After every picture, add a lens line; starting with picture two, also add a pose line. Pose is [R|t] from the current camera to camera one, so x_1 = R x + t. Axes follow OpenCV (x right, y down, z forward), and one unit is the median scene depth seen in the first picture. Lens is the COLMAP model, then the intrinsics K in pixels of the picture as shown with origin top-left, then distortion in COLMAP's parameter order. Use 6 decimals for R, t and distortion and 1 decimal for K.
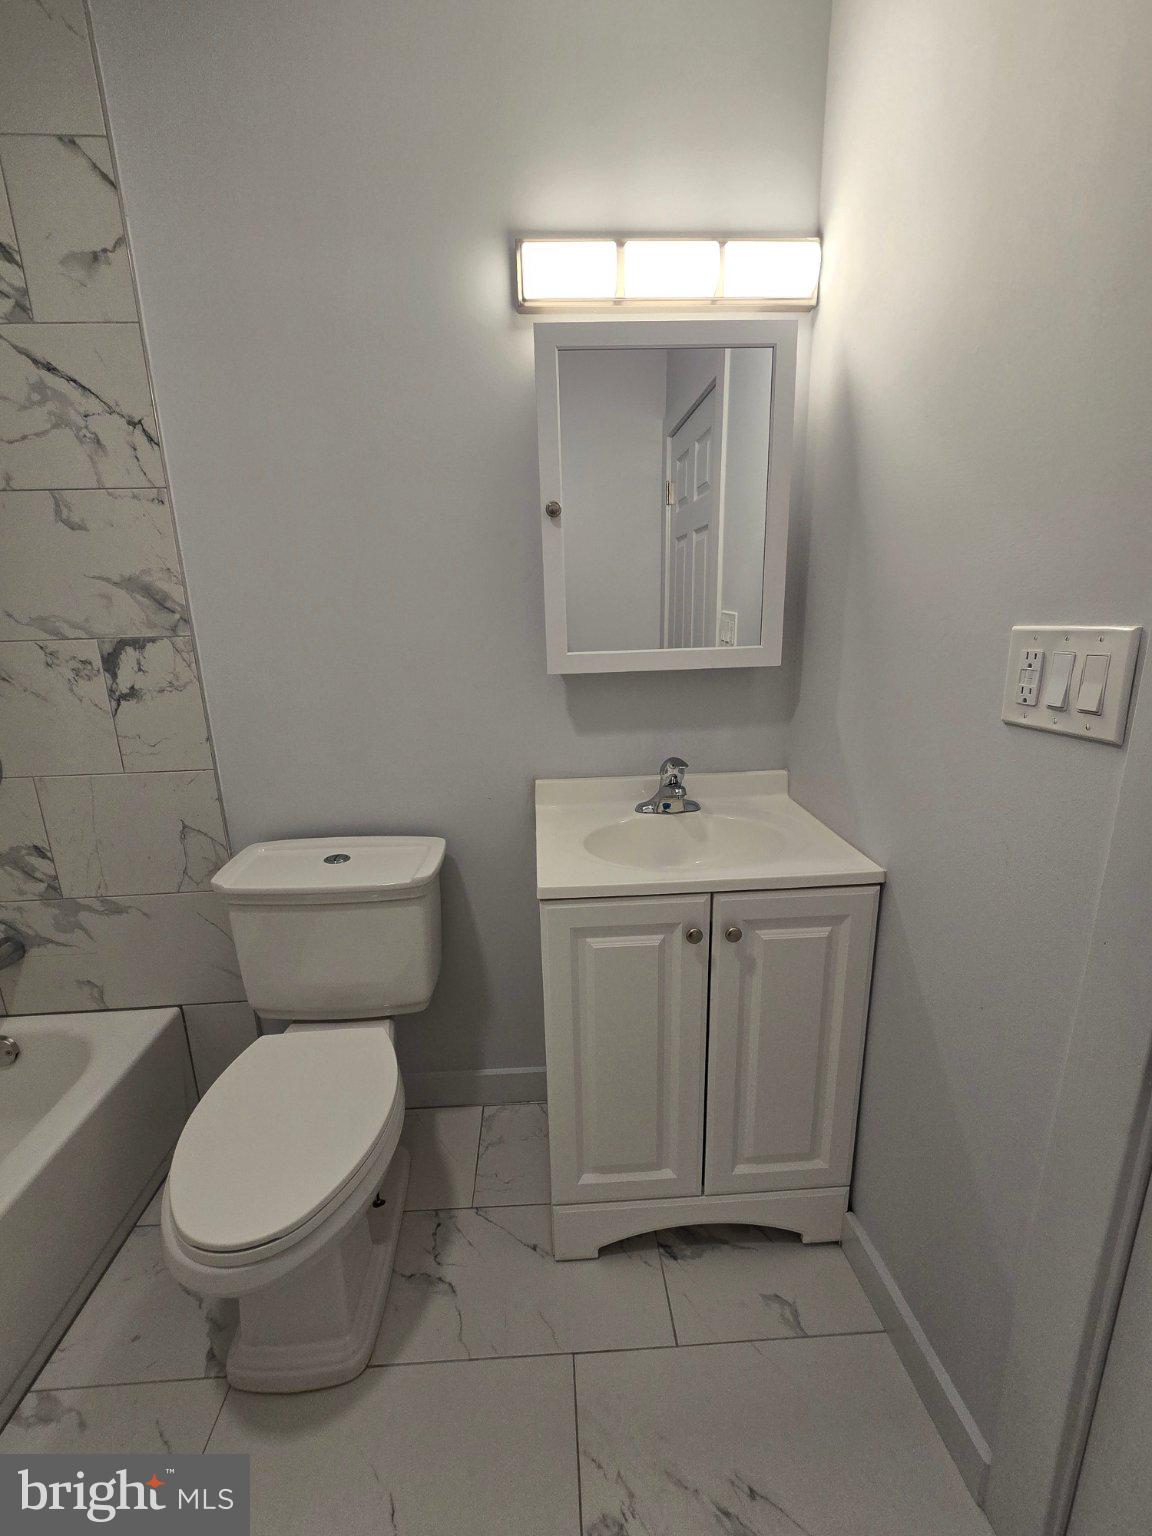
lens RADIAL K [[634.8, 0, 576.0], [0, 634.8, 768.0], [0, 0, 1]] dist [-0.002101, 0.000369]
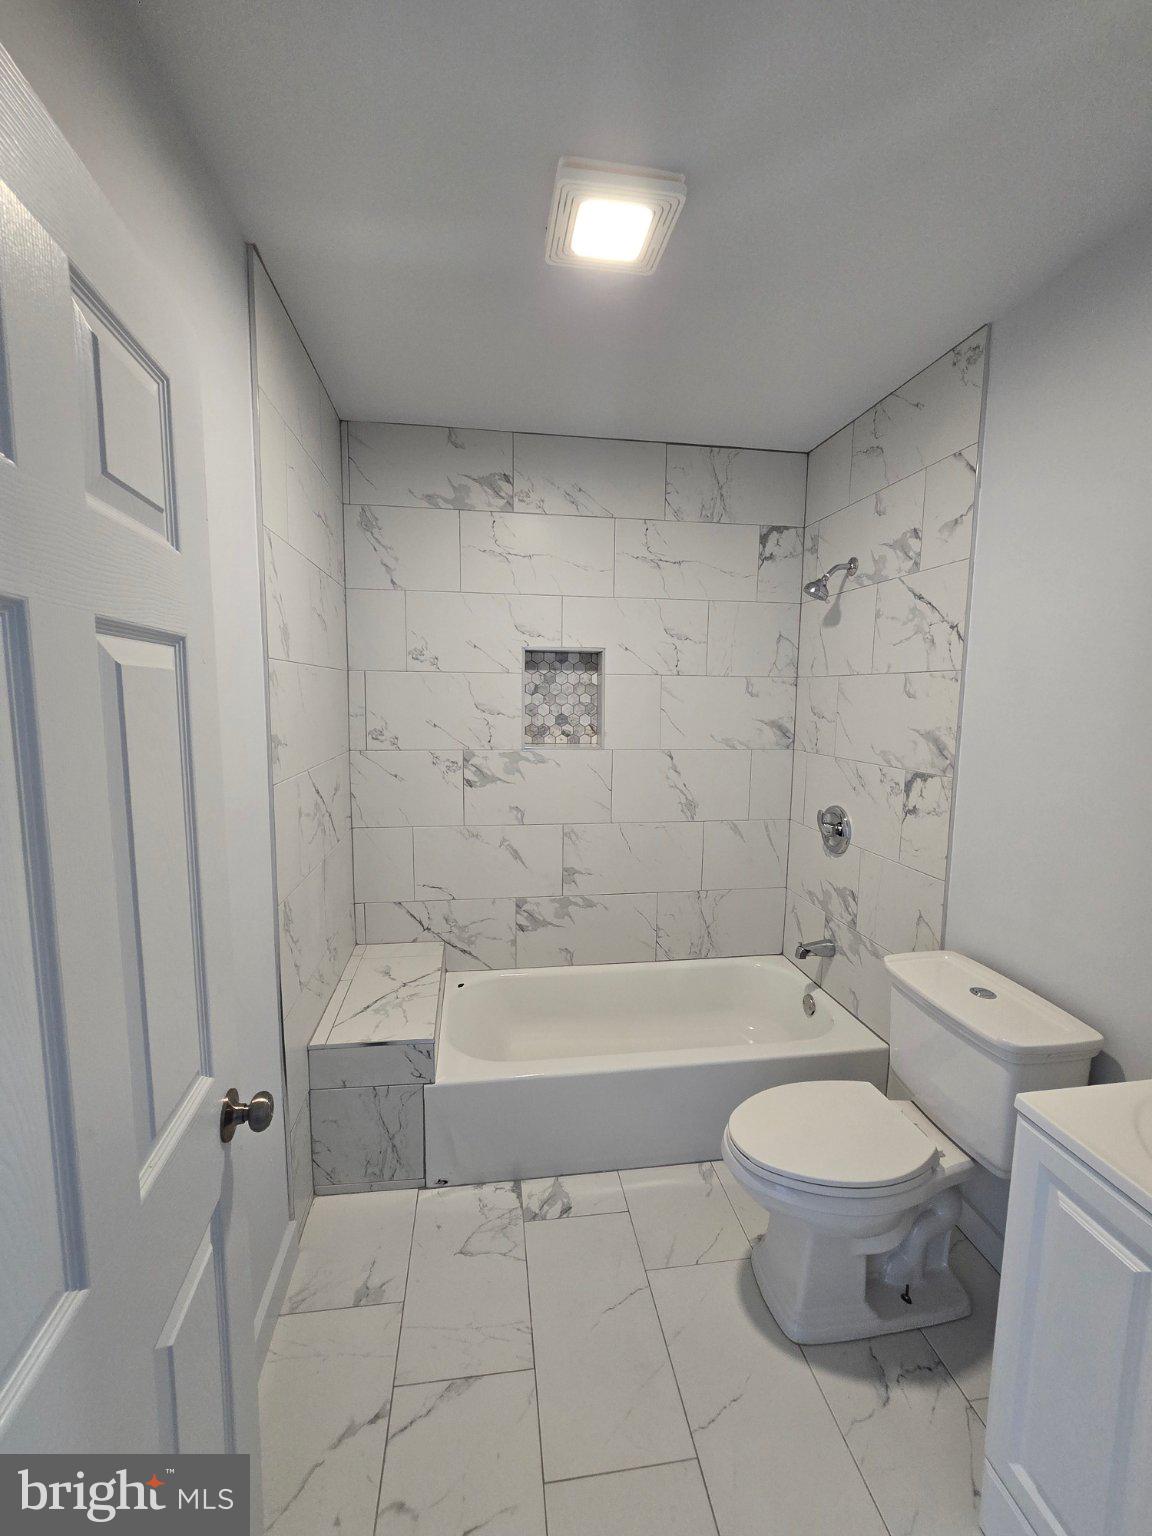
lens RADIAL K [[634.8, 0, 576.0], [0, 634.8, 768.0], [0, 0, 1]] dist [-0.002101, 0.000369]
pose [[0.098241, 0.142979, -0.984838, 0.596703], [-0.249532, 0.961549, 0.114706, -0.187034], [0.963370, 0.234479, 0.130142, 0.089167]]
